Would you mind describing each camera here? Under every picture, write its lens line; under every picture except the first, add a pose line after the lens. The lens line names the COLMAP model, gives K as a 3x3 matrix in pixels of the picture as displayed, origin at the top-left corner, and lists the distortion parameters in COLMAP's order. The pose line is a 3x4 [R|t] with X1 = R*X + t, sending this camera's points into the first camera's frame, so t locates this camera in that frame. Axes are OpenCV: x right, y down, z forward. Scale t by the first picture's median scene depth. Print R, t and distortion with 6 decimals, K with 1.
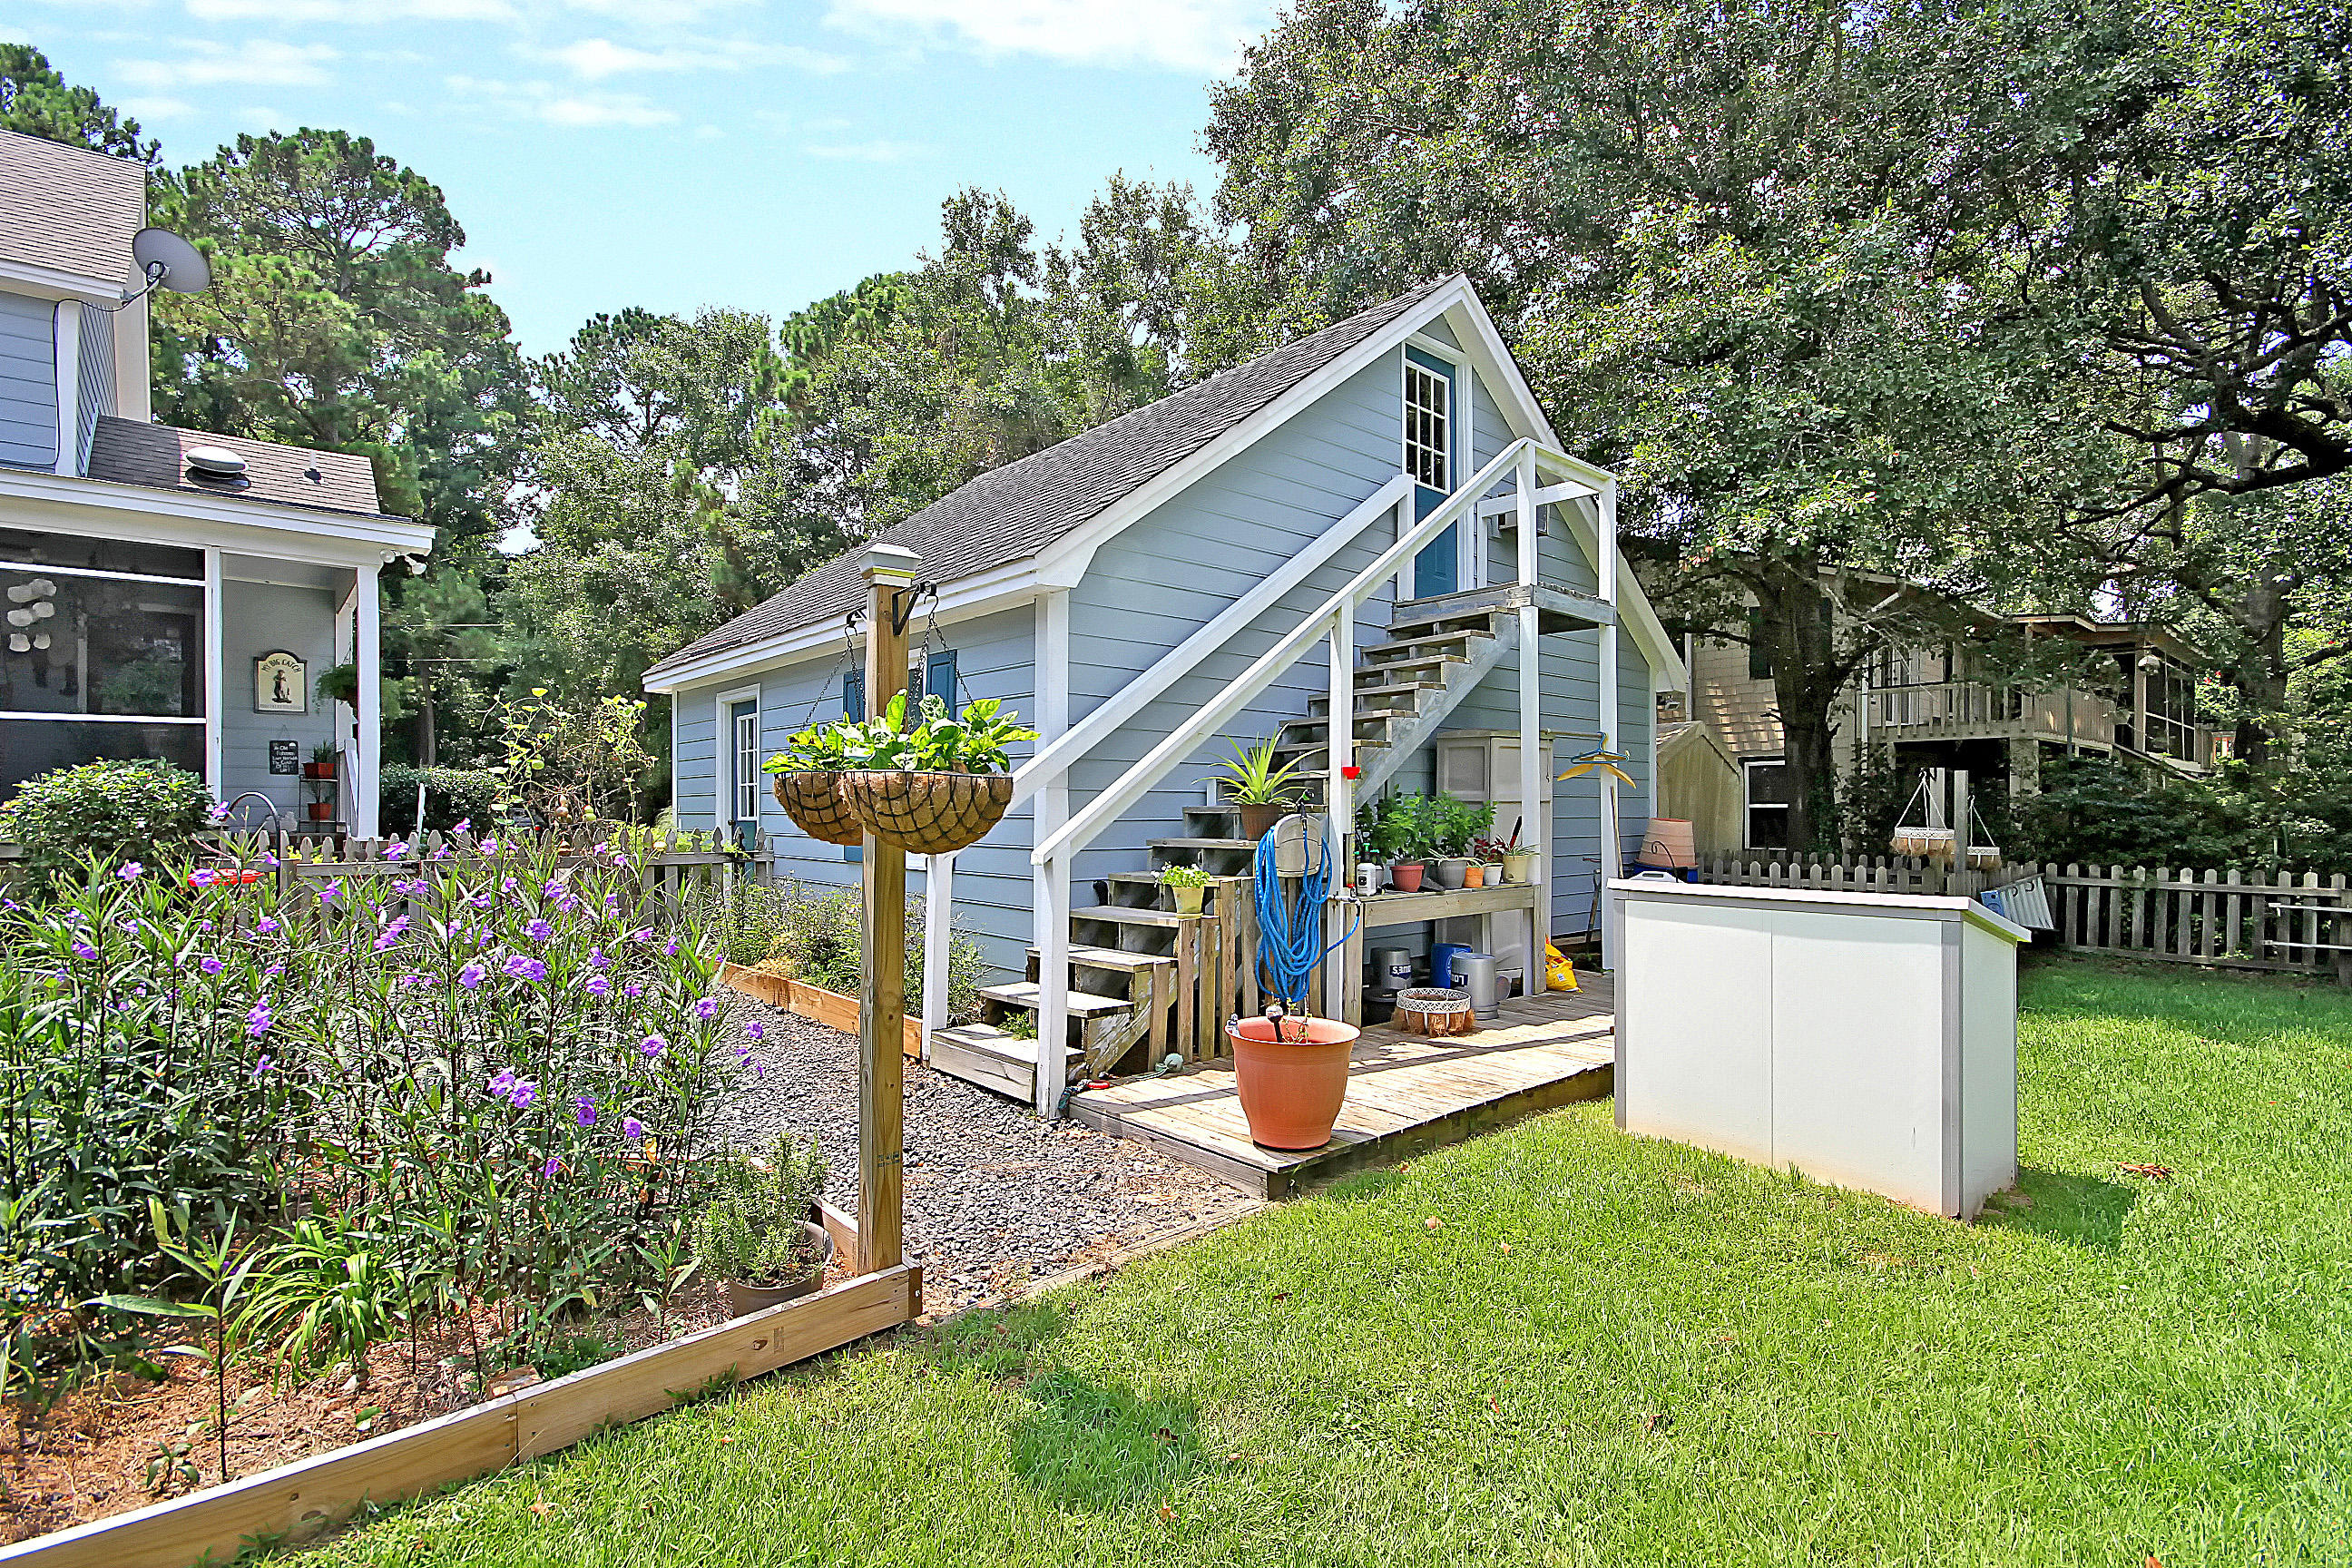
lens RADIAL K [[1075.7, 0, 1220.9], [0, 1075.7, 826.8], [0, 0, 1]] dist [0.002866, -0.012391]
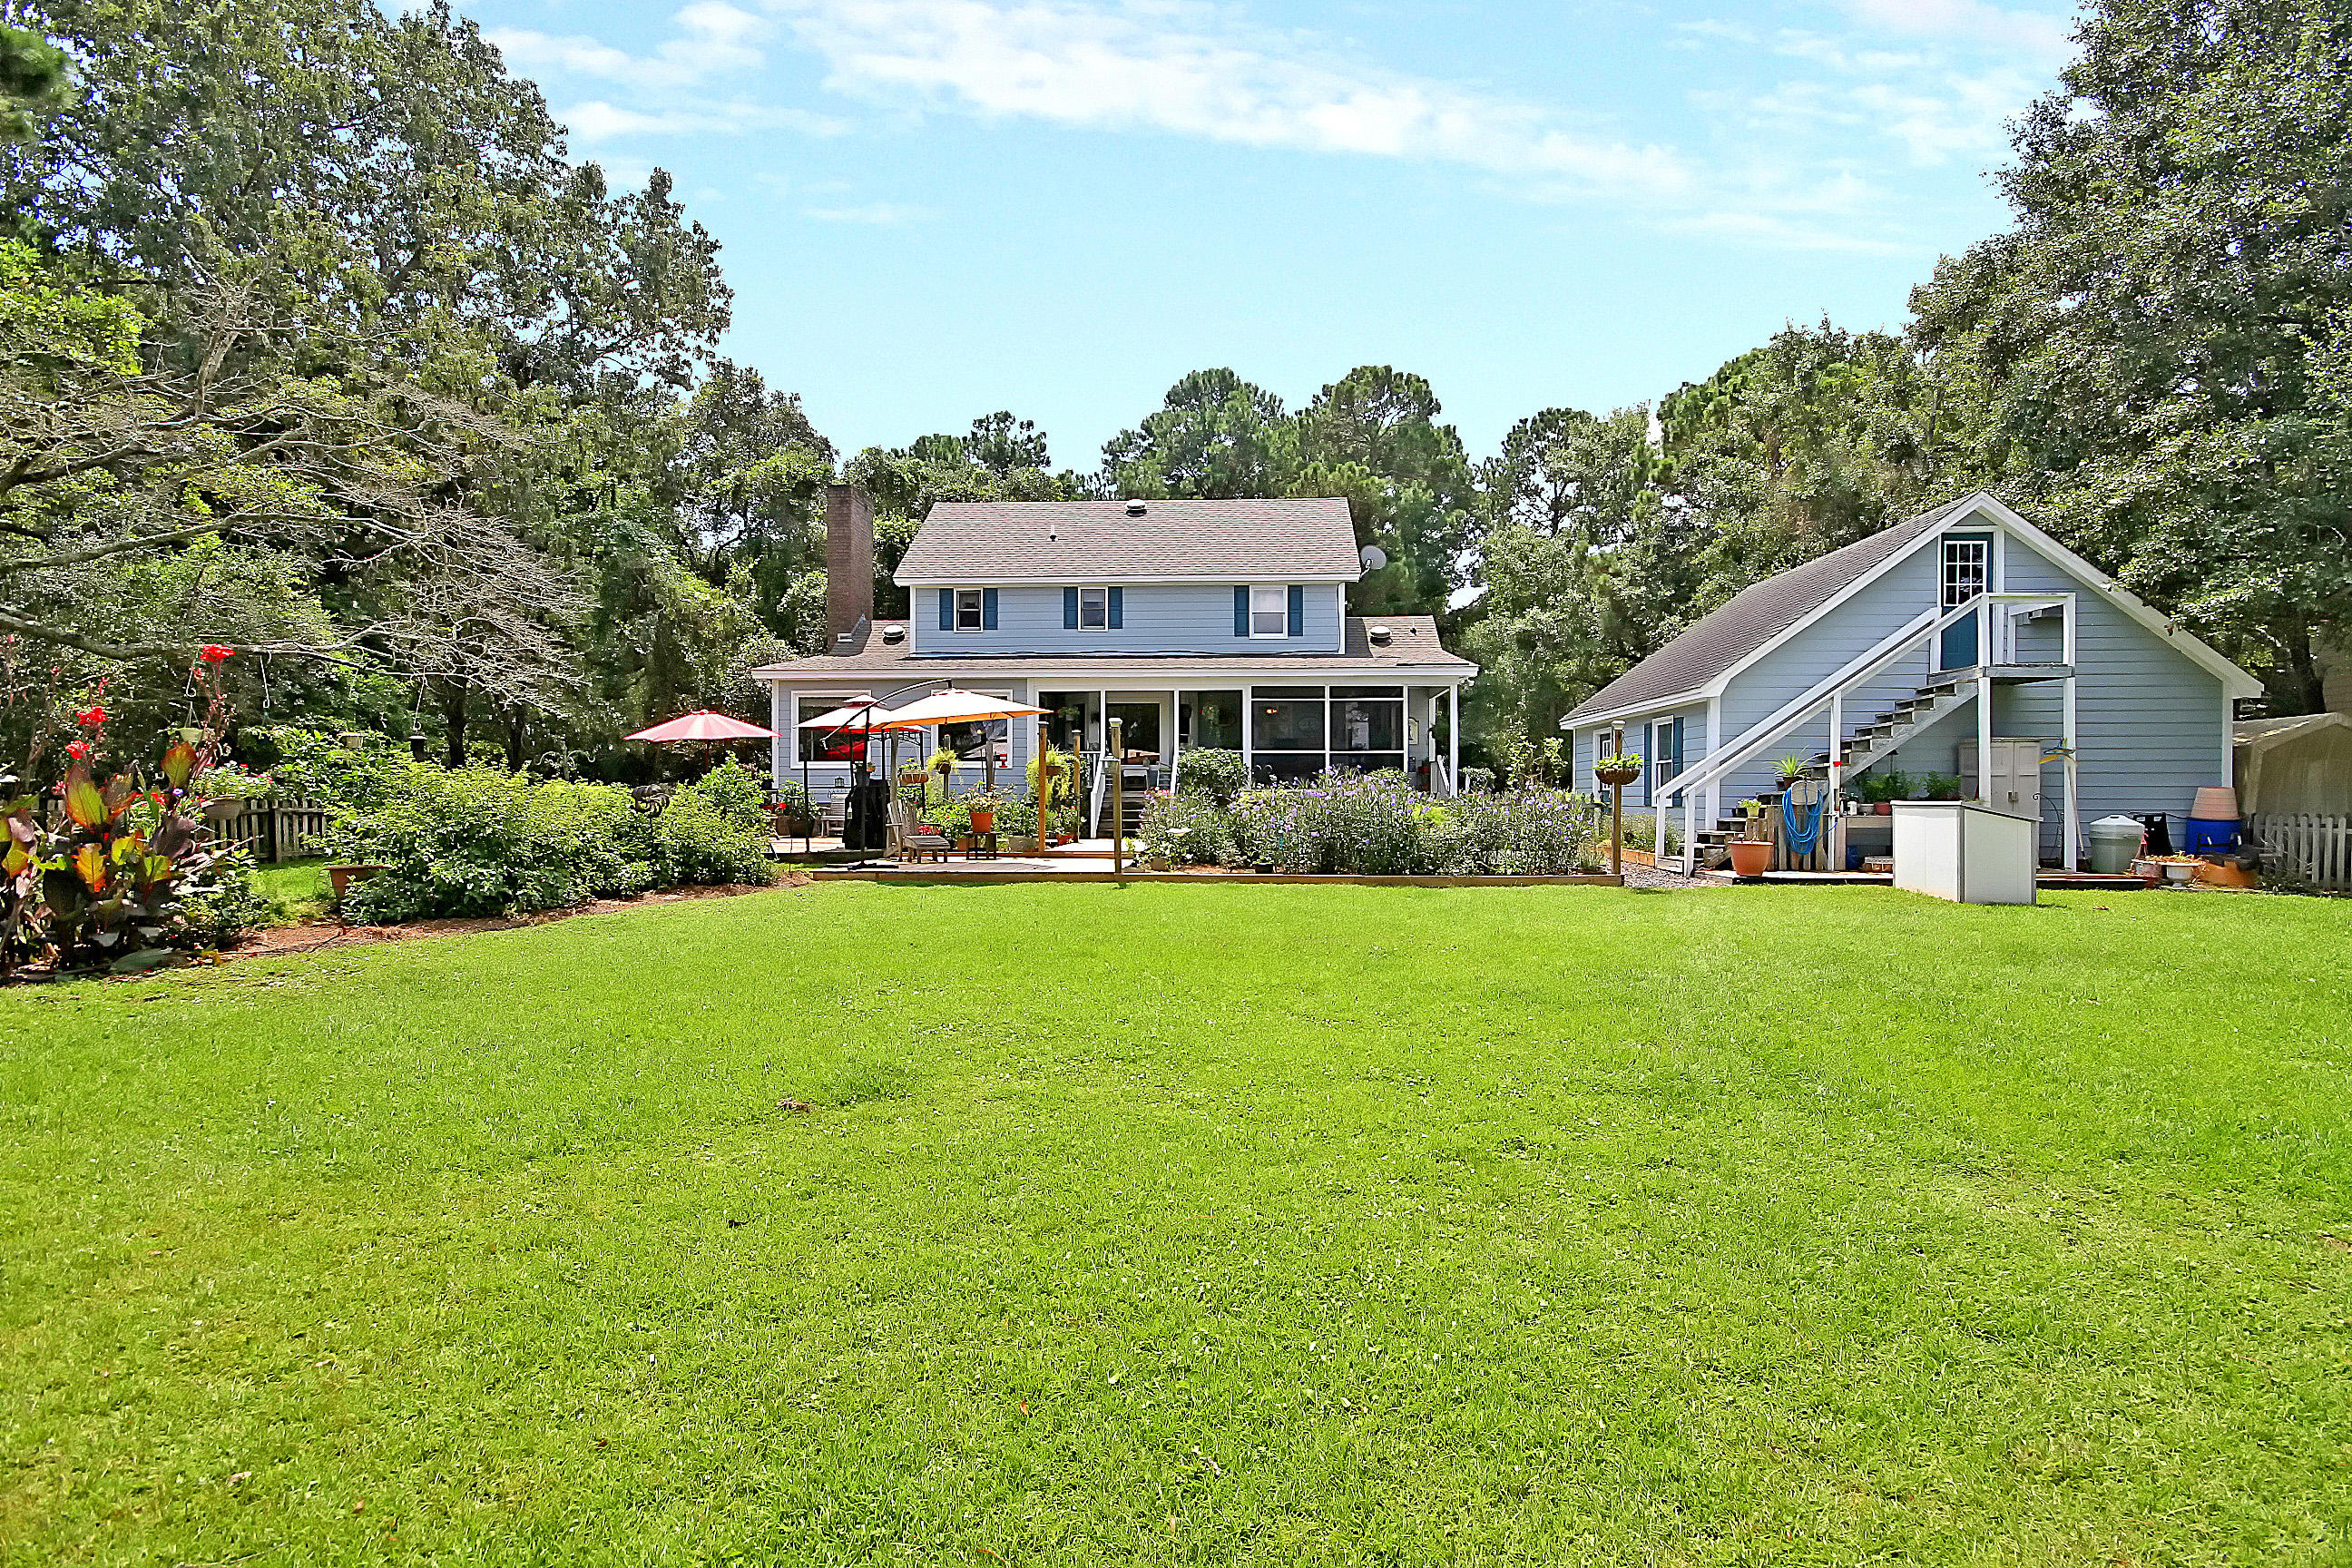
lens RADIAL K [[1094.8, 0, 1176.5], [0, 1094.8, 800.3], [0, 0, 1]] dist [0.009825, -0.014481]
pose [[0.685375, 0.004040, -0.728179, 0.171427], [-0.015850, 0.999830, -0.009371, 0.015138], [0.728018, 0.017965, 0.685323, -0.340495]]
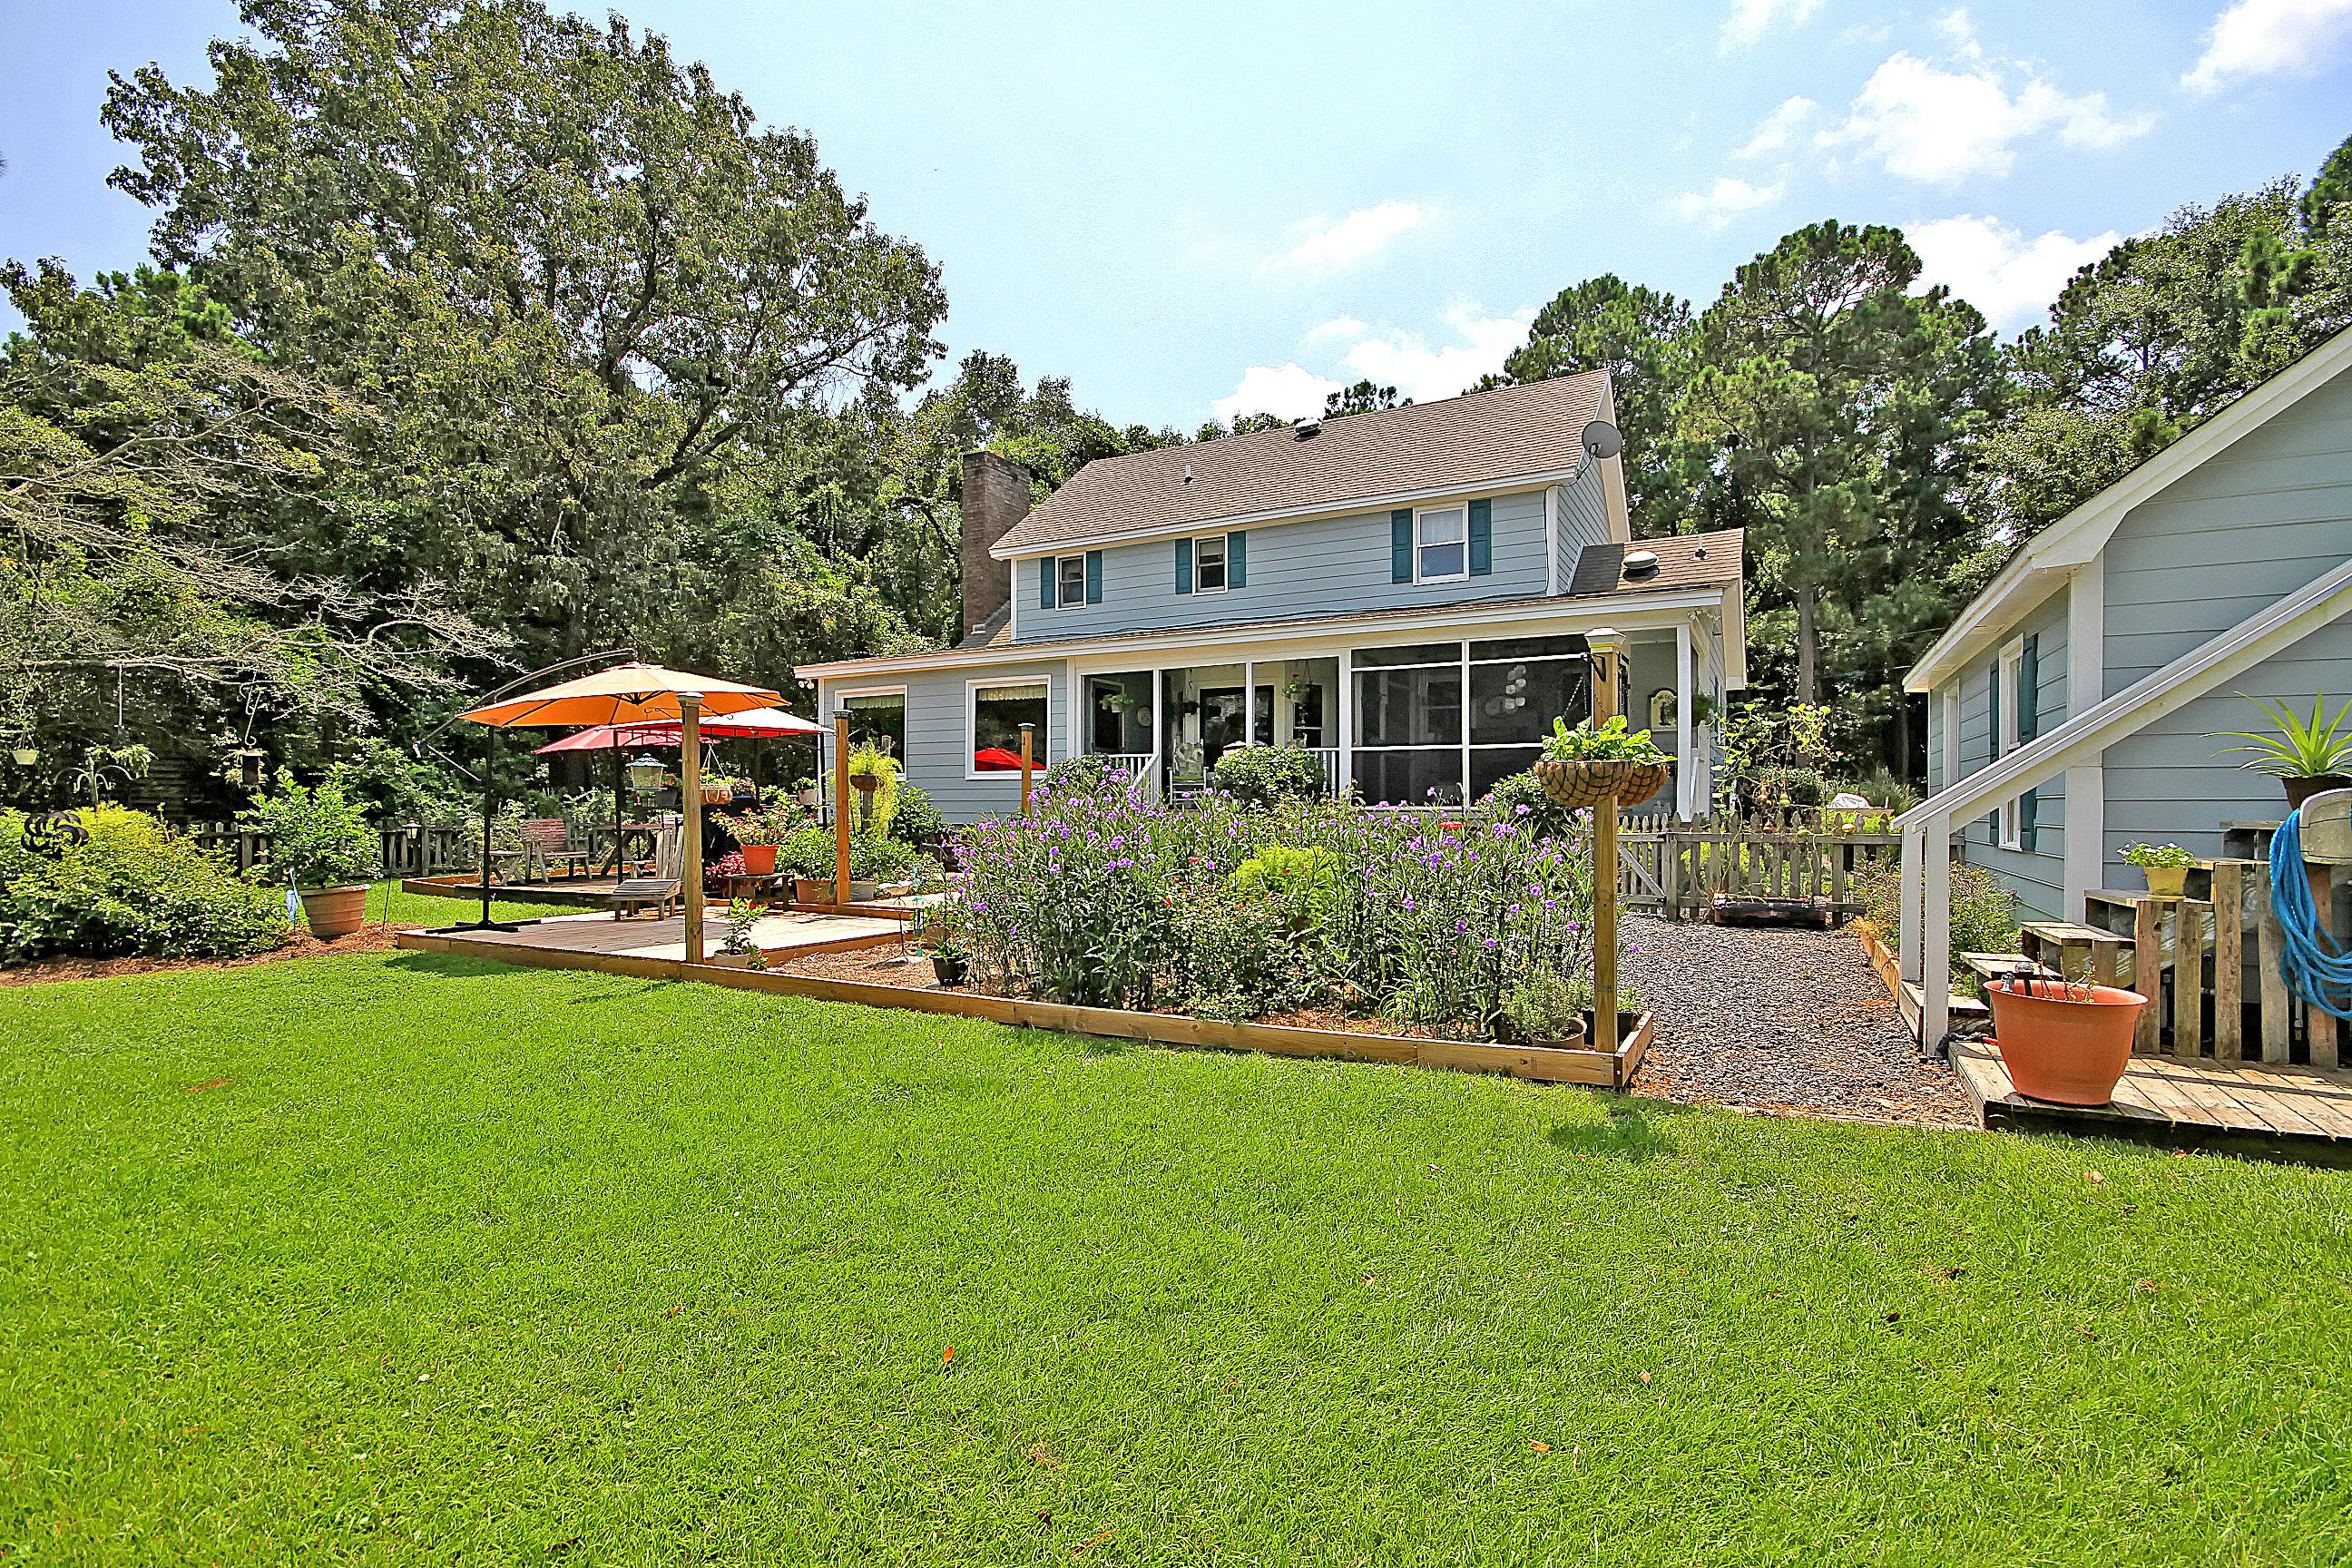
lens RADIAL K [[1094.8, 0, 1176.5], [0, 1094.8, 800.3], [0, 0, 1]] dist [0.009825, -0.014481]
pose [[0.306211, -0.006483, -0.951942, 0.103646], [-0.018230, 0.999754, -0.012673, 0.004397], [0.951789, 0.021234, 0.306017, -0.017564]]
